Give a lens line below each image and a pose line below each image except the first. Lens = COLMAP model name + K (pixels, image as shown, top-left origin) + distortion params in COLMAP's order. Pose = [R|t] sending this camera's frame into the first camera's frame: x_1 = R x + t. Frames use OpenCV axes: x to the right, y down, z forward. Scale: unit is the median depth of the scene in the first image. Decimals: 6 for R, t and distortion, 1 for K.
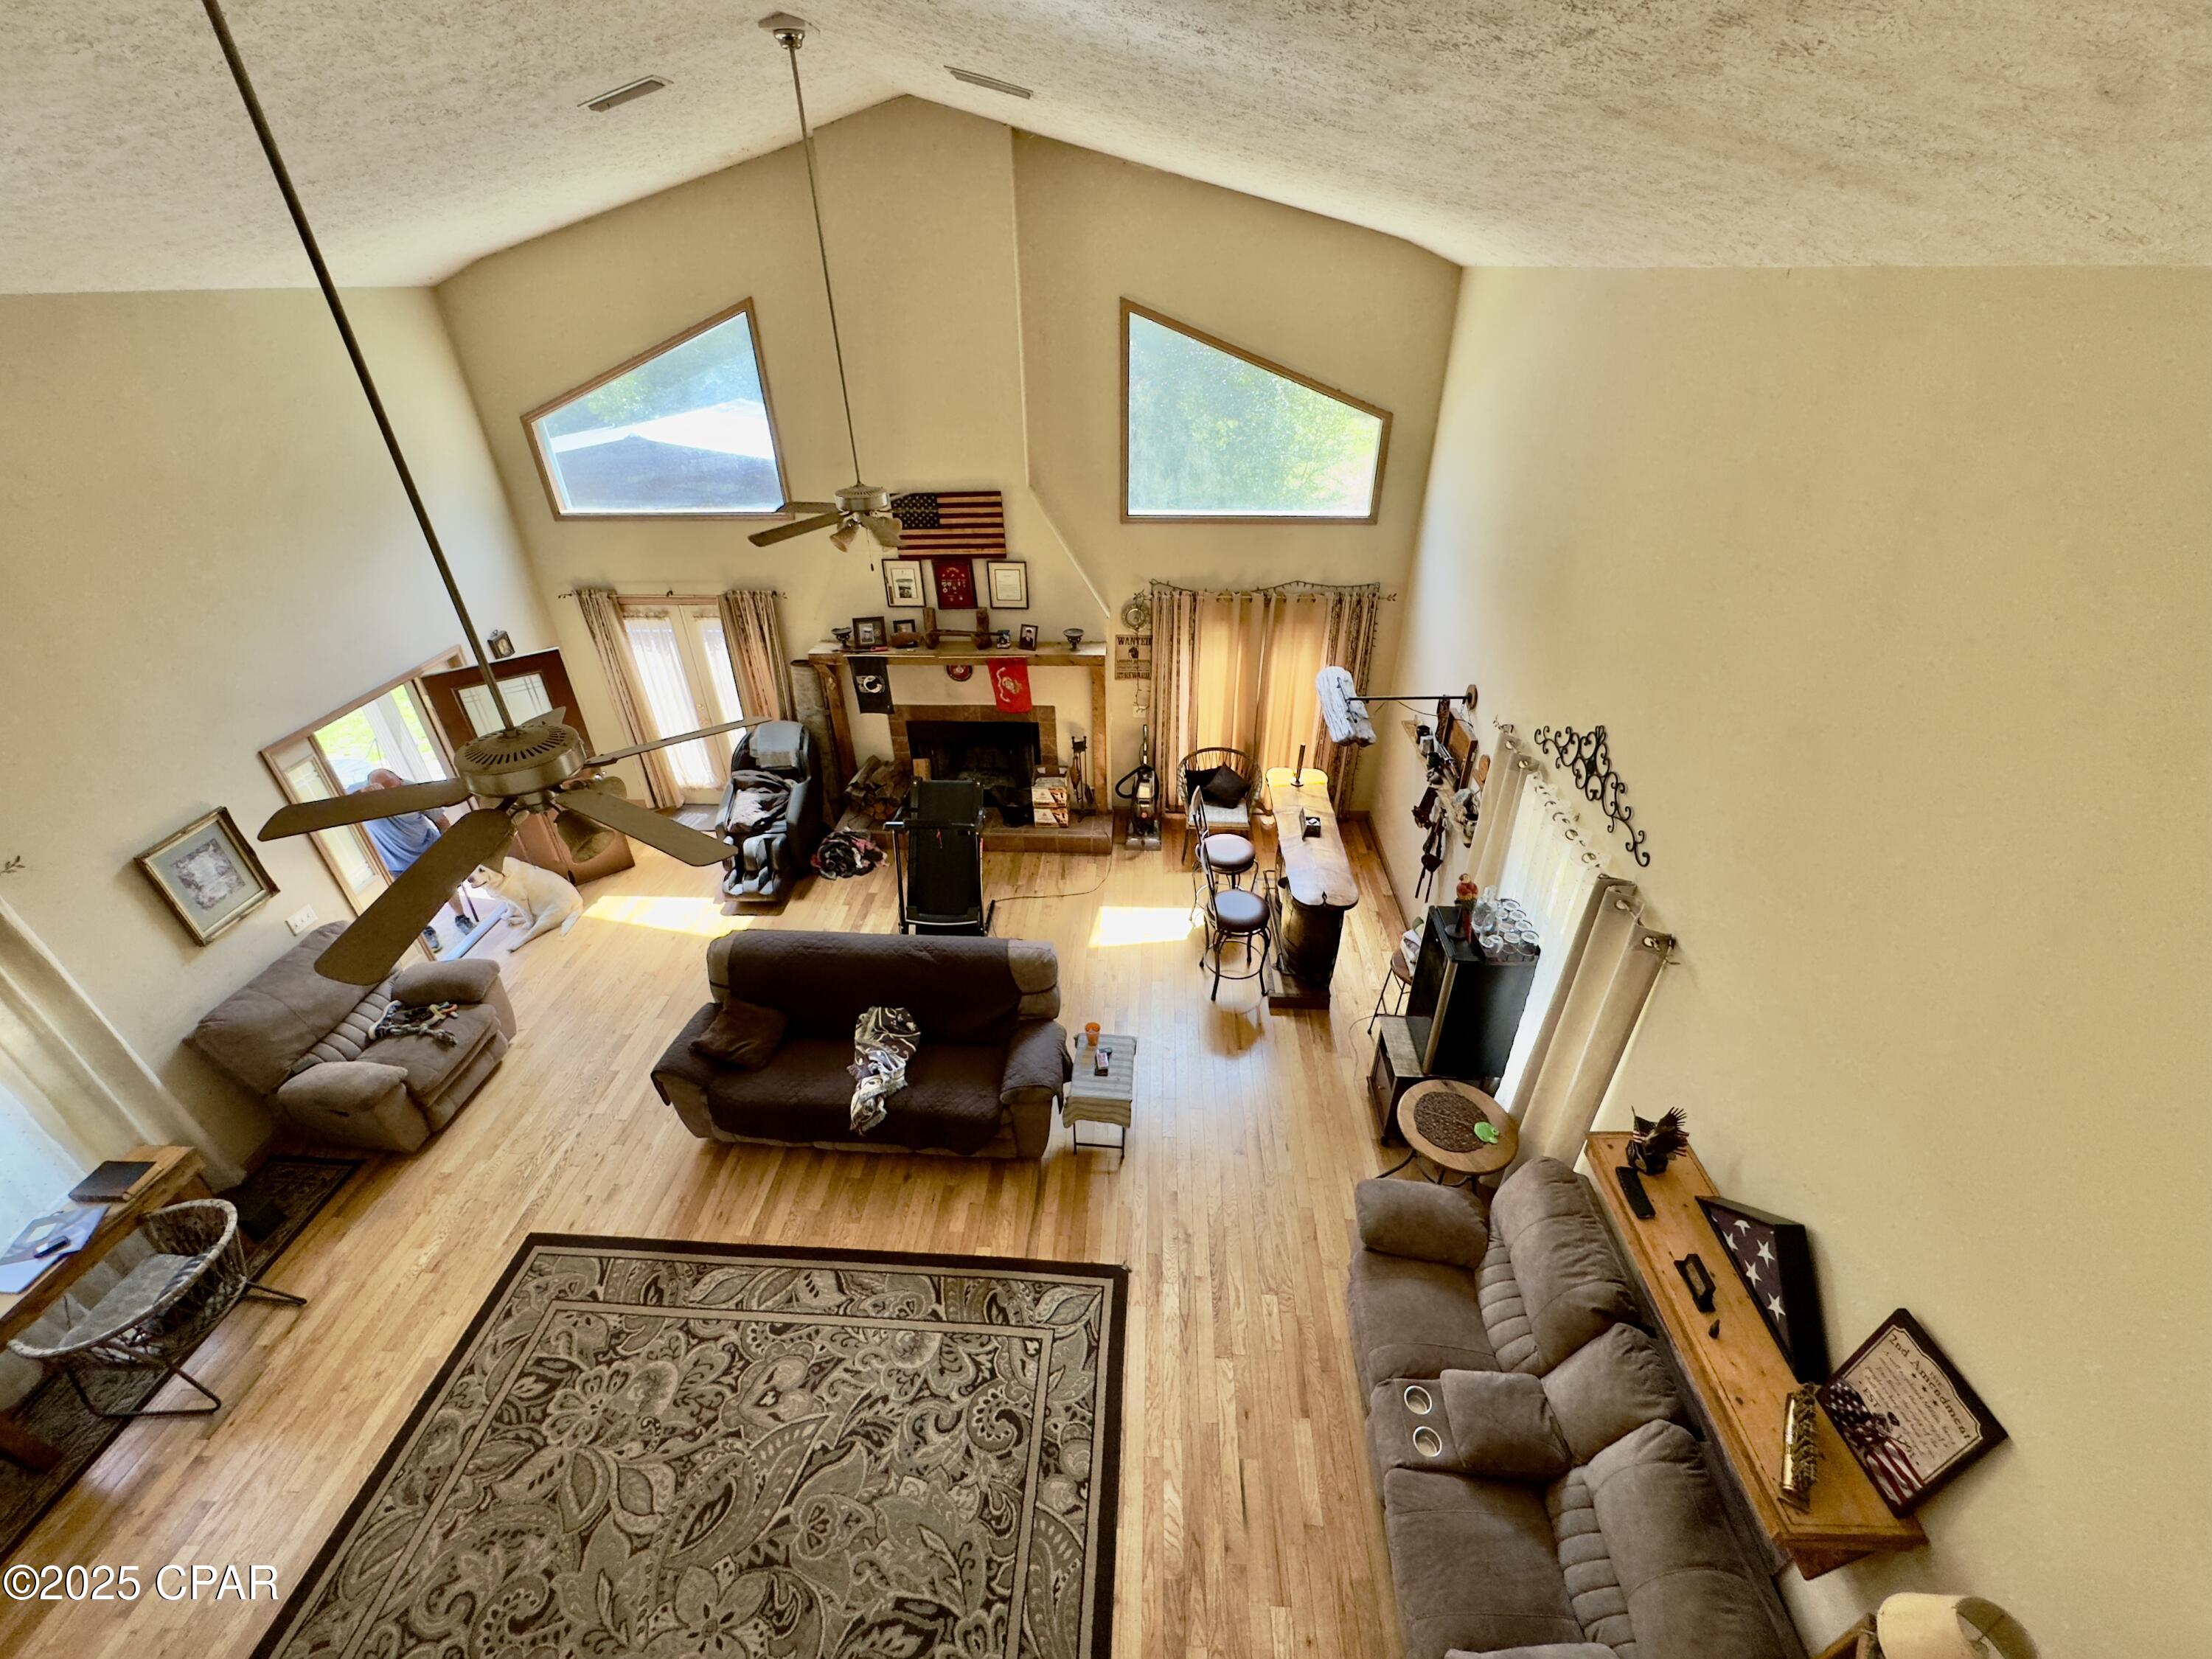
lens RADIAL K [[885.9, 0, 1101.1], [0, 885.9, 831.0], [0, 0, 1]] dist [-0.000988, -0.000262]
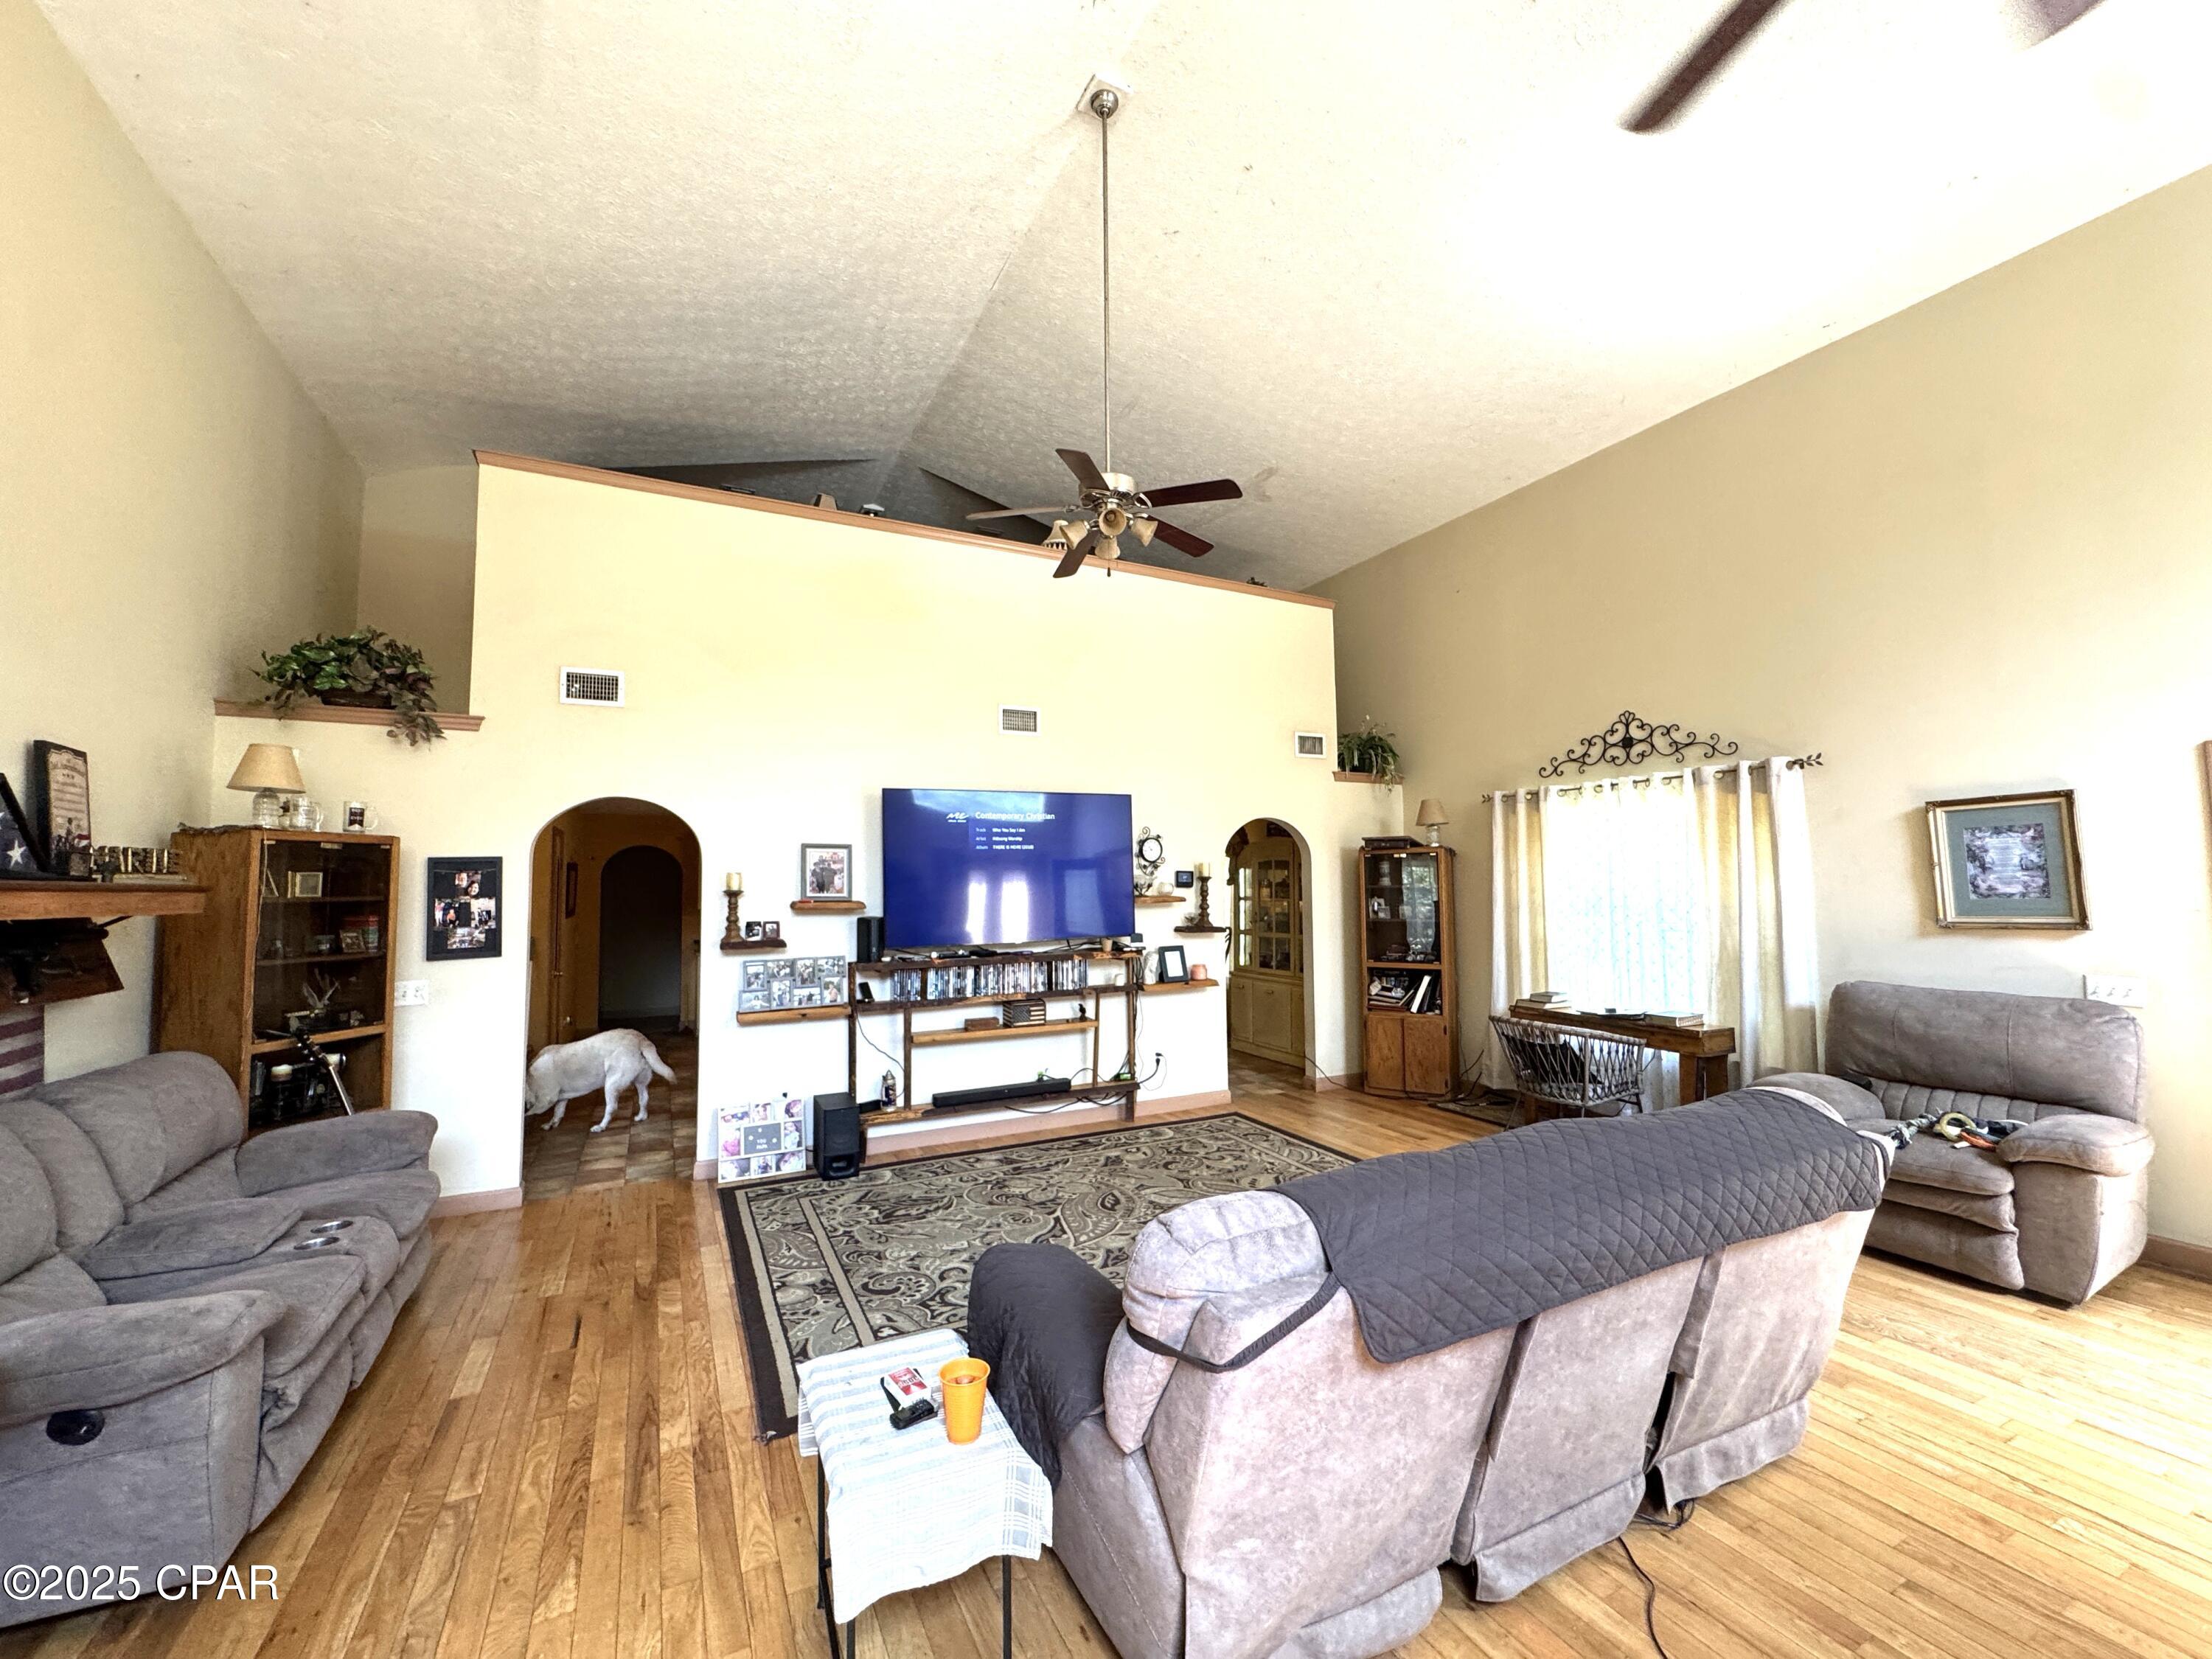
lens RADIAL K [[885.9, 0, 1104.3], [0, 885.9, 830.3], [0, 0, 1]] dist [-0.000988, -0.000262]
pose [[-0.863541, -0.006936, -0.504232, 0.138921], [-0.250586, 0.873617, 0.417133, -0.124579], [0.437612, 0.486565, -0.756142, 1.448855]]
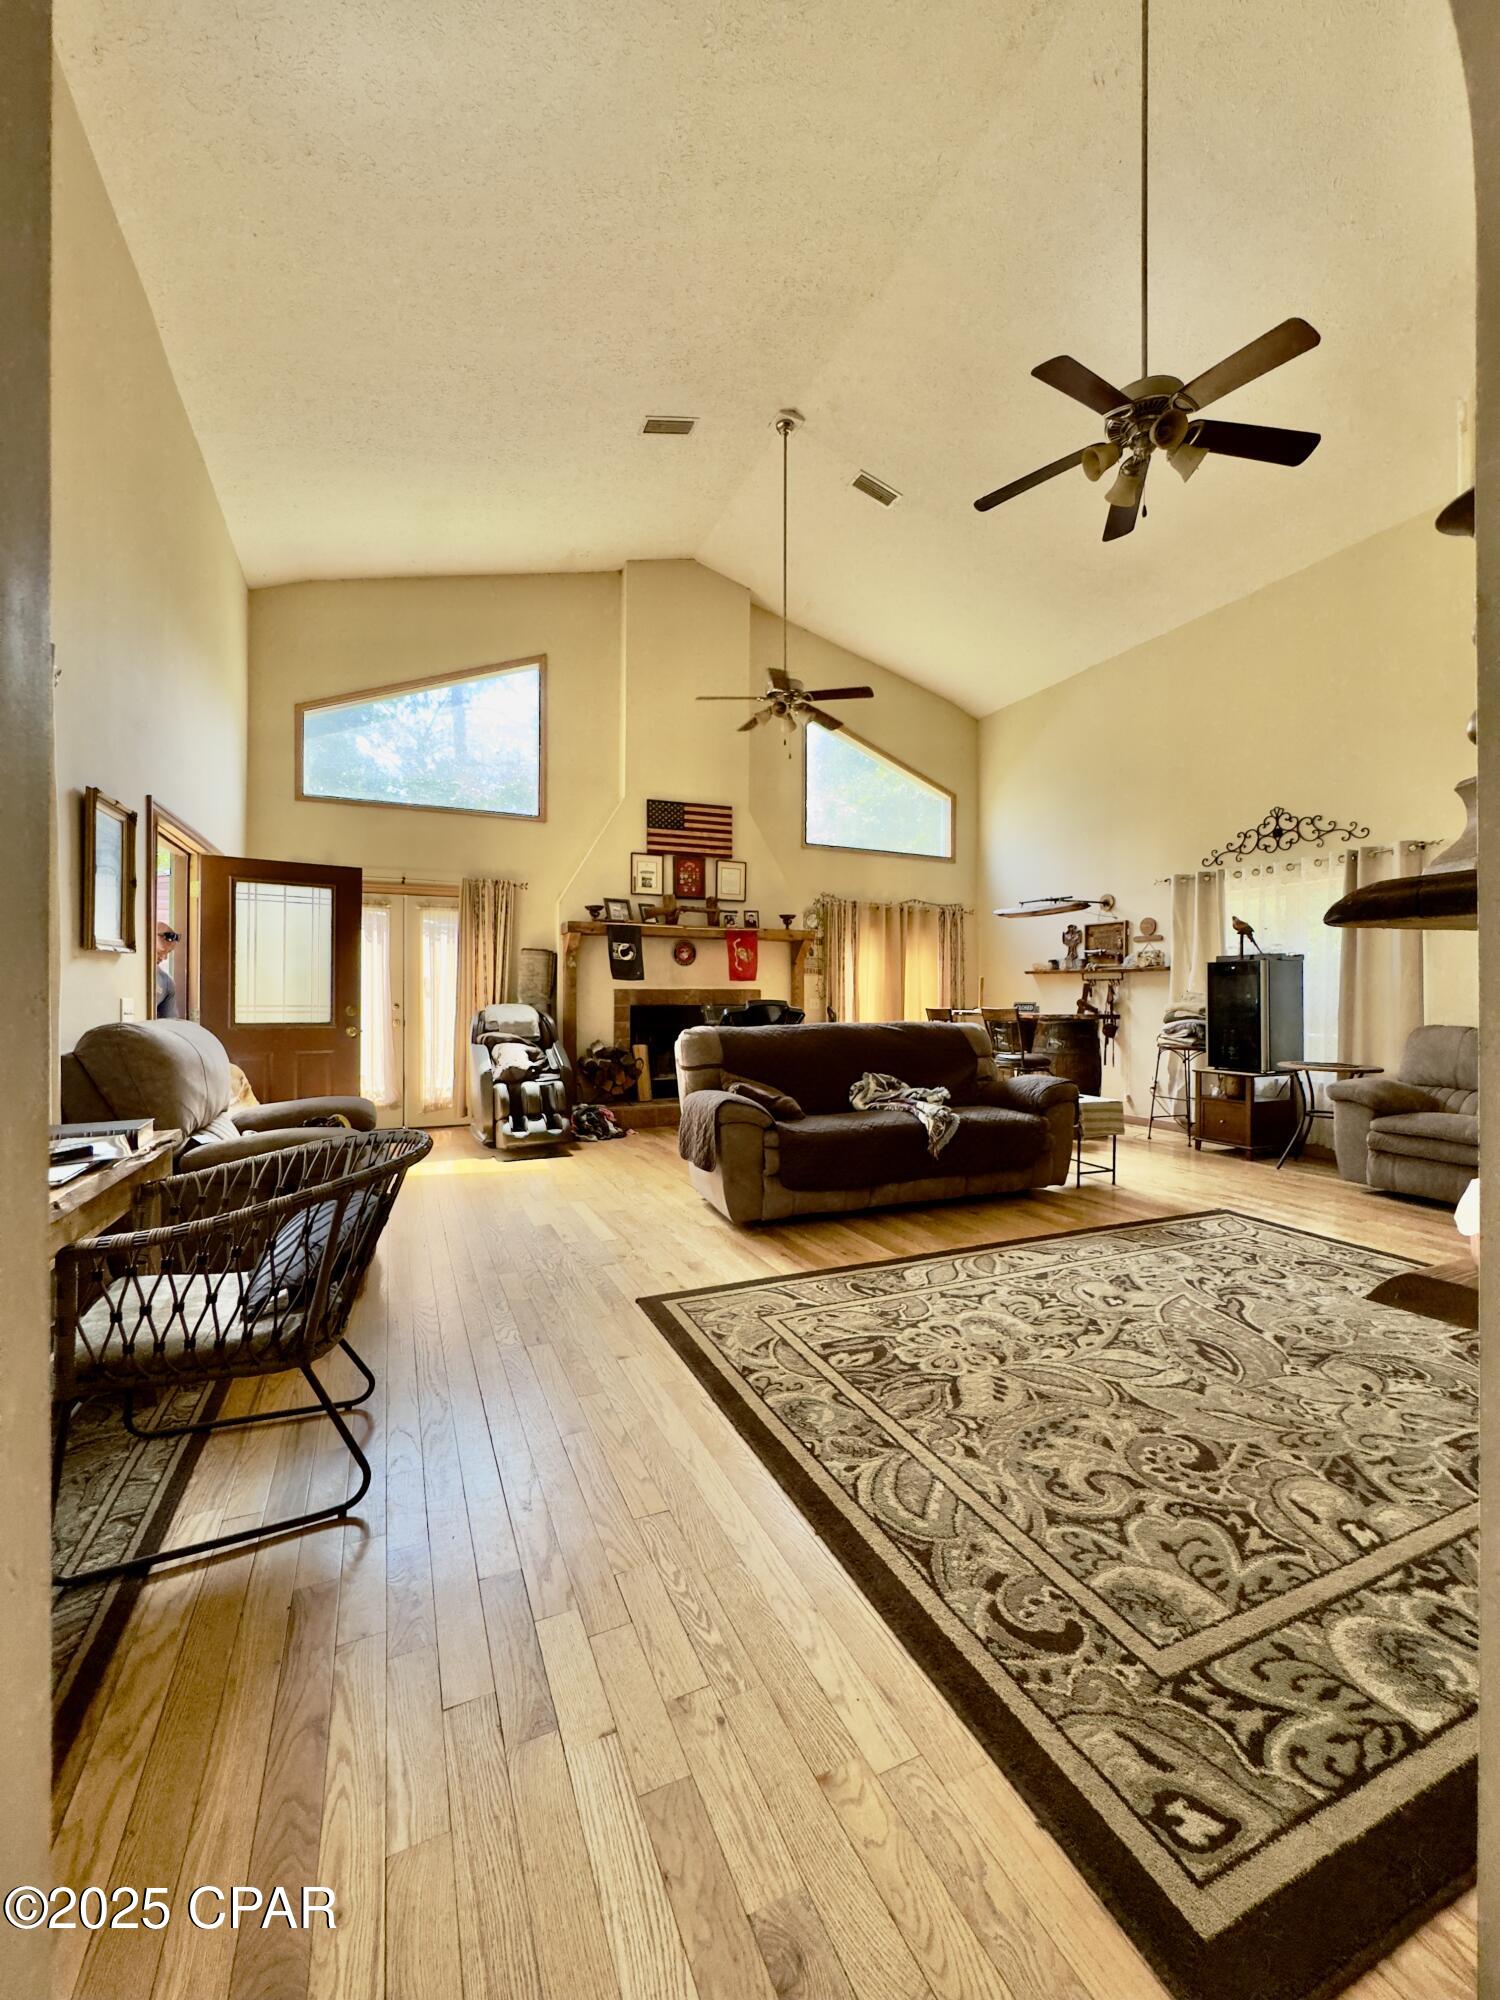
lens RADIAL K [[801.0, 0, 751.6], [0, 801.0, 996.3], [0, 0, 1]] dist [-0.000988, -0.000262]
pose [[0.886498, 0.018422, 0.462366, -0.986900], [0.233644, 0.844660, -0.481621, 0.662687], [-0.399415, 0.534985, 0.744485, 0.425147]]
